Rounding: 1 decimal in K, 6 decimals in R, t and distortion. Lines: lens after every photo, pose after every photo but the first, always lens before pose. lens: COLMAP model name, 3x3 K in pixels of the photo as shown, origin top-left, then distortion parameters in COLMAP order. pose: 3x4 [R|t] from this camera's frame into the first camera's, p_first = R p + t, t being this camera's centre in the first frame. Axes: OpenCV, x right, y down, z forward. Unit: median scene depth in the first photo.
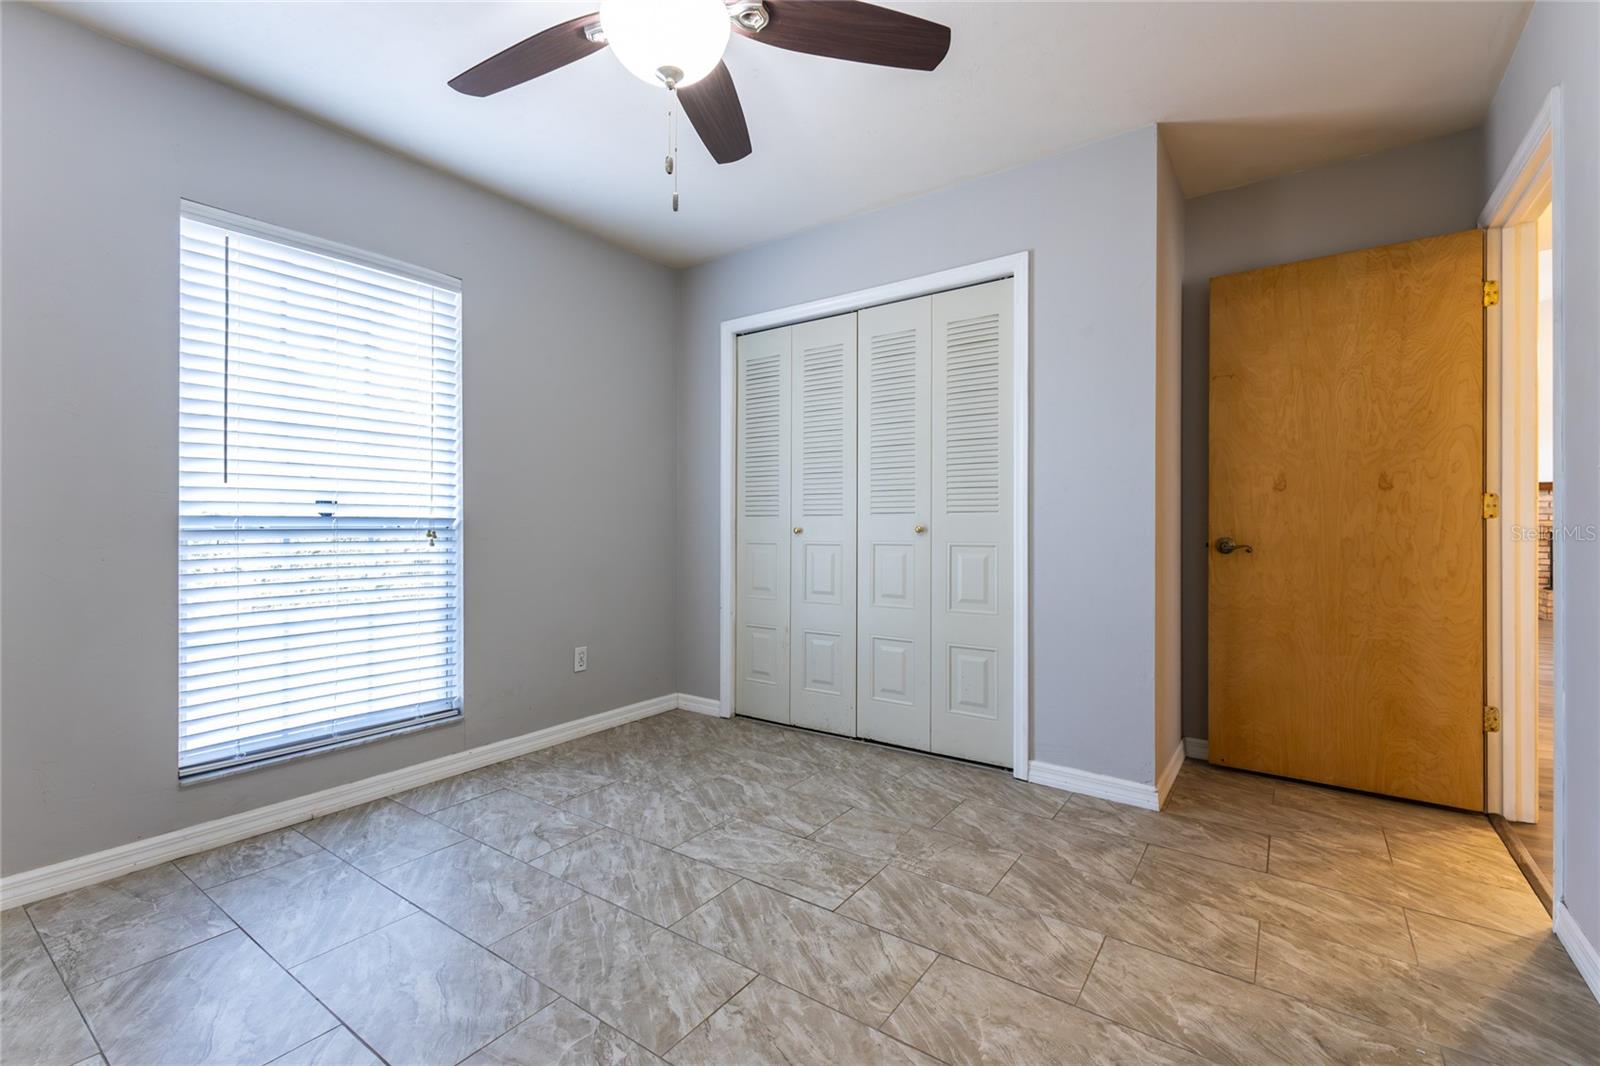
lens RADIAL K [[696.5, 0, 797.5], [0, 696.5, 527.1], [0, 0, 1]] dist [0.009111, -0.003796]
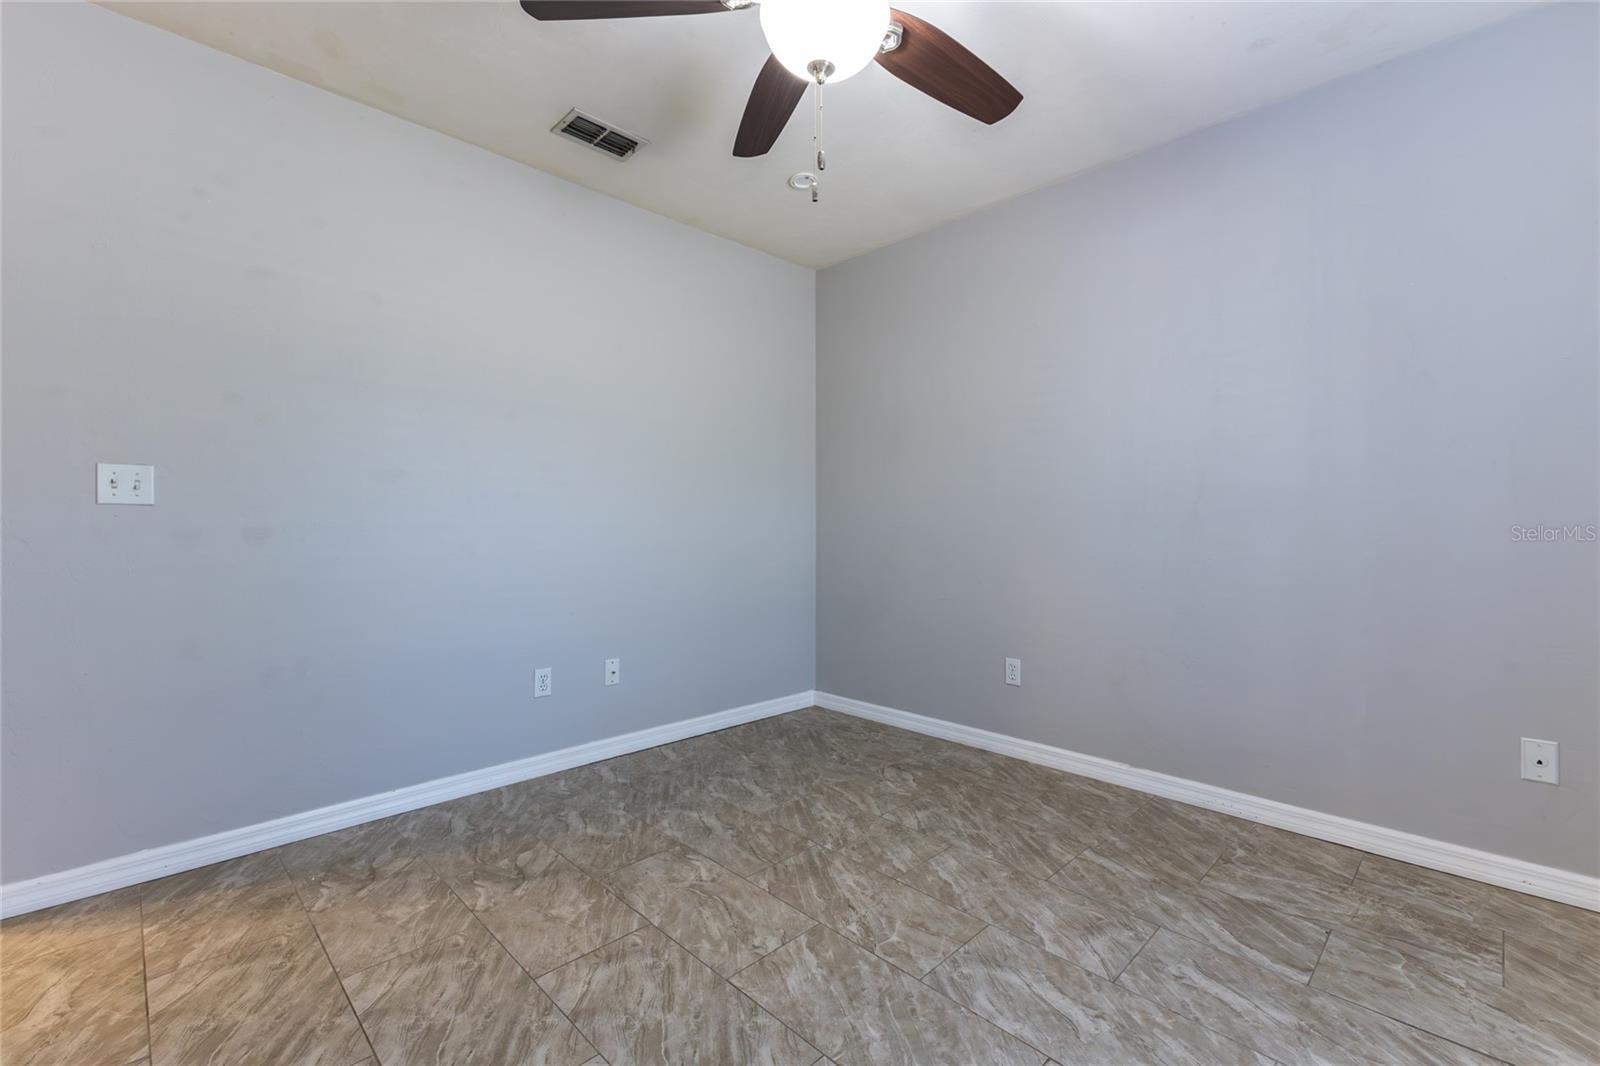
lens RADIAL K [[681.2, 0, 805.3], [0, 681.2, 529.7], [0, 0, 1]] dist [0.005523, -0.000040]
pose [[-0.986421, 0.001089, 0.164235, -0.208090], [0.002733, 0.999948, 0.009784, -0.001670], [-0.164216, 0.010100, -0.986373, 1.242147]]
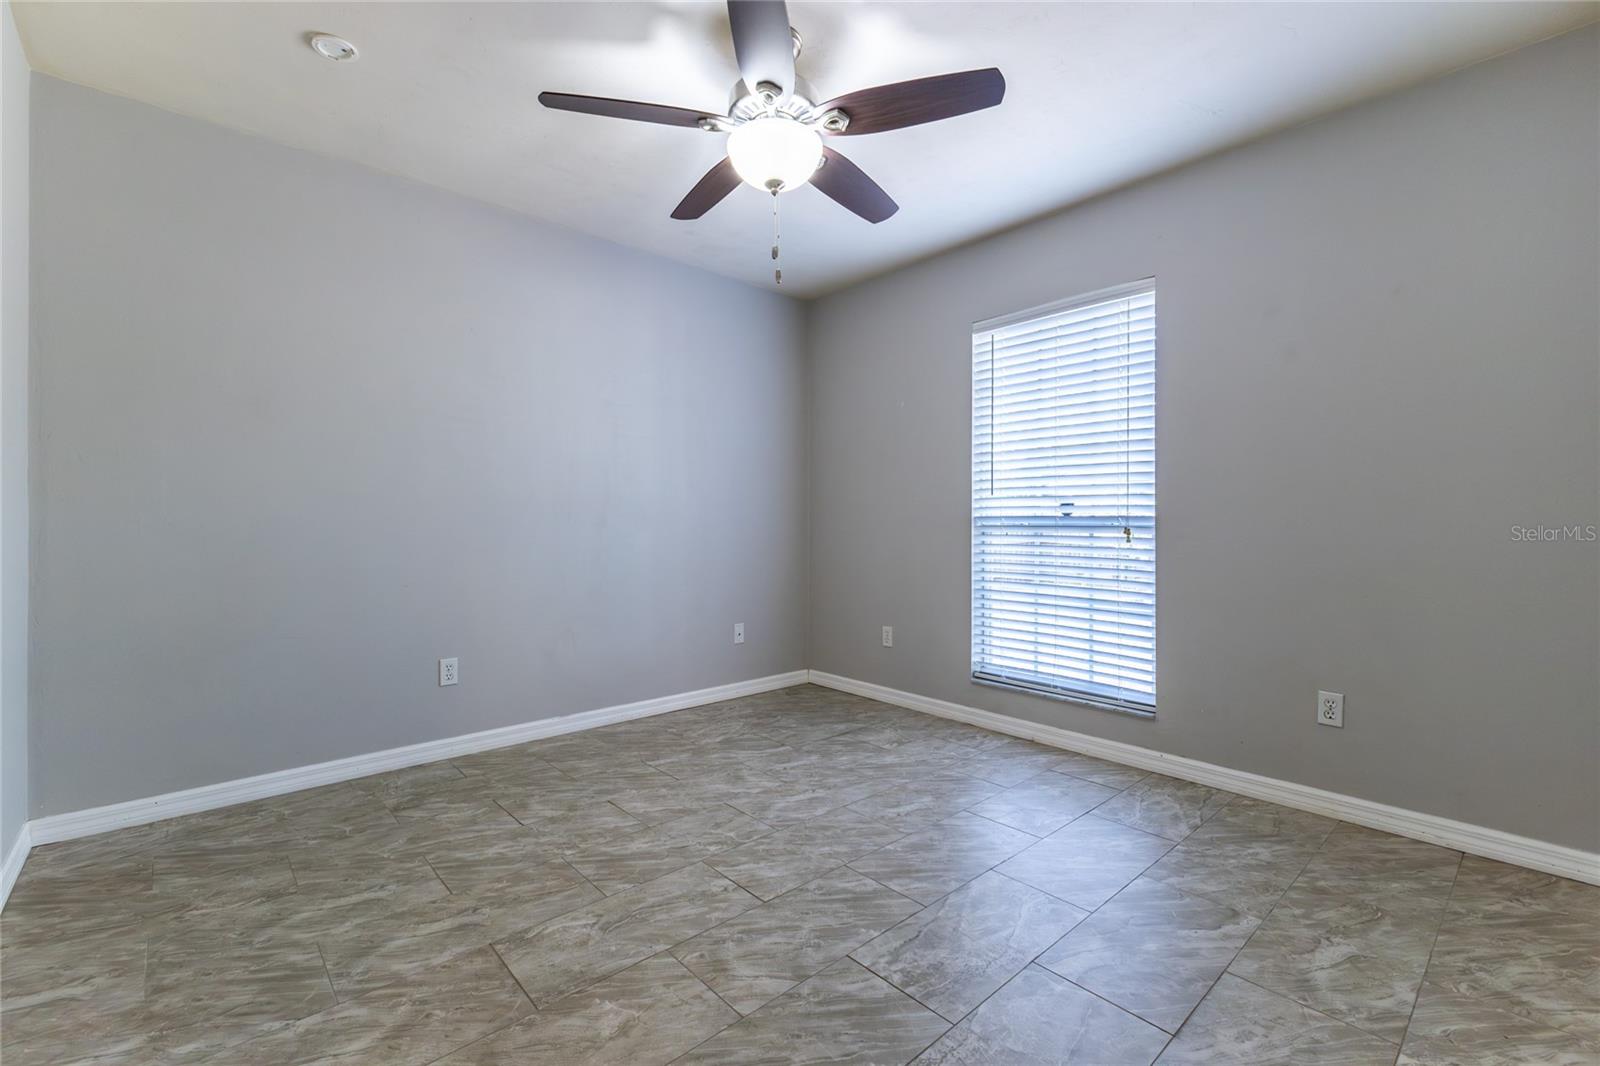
lens RADIAL K [[683.9, 0, 798.2], [0, 683.9, 526.9], [0, 0, 1]] dist [0.008218, -0.000191]
pose [[-0.217929, 0.008112, -0.975931, 0.686903], [-0.003572, 0.999952, 0.009109, -0.005368], [0.975958, 0.005471, -0.217890, 0.843050]]
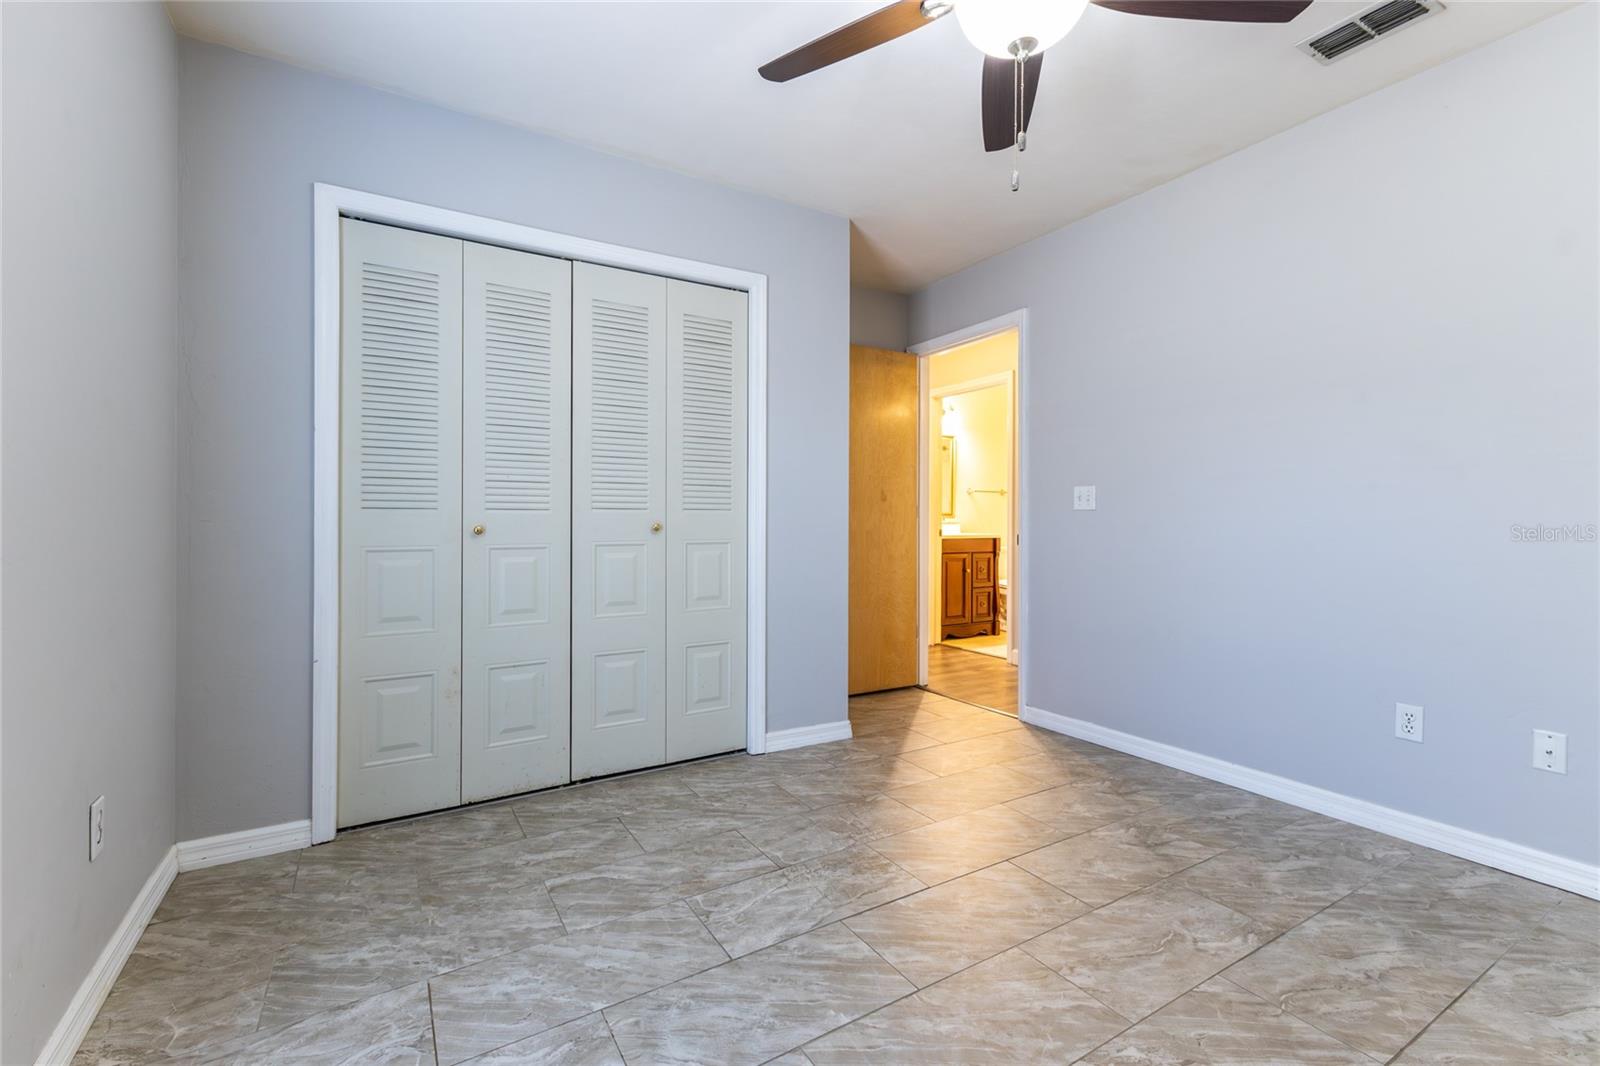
lens RADIAL K [[693.7, 0, 801.6], [0, 693.7, 532.4], [0, 0, 1]] dist [0.007358, -0.000190]
pose [[0.390663, -0.012074, 0.920455, -0.739204], [0.003800, 0.999927, 0.011504, -0.000502], [-0.920526, -0.000996, 0.390680, 0.573761]]
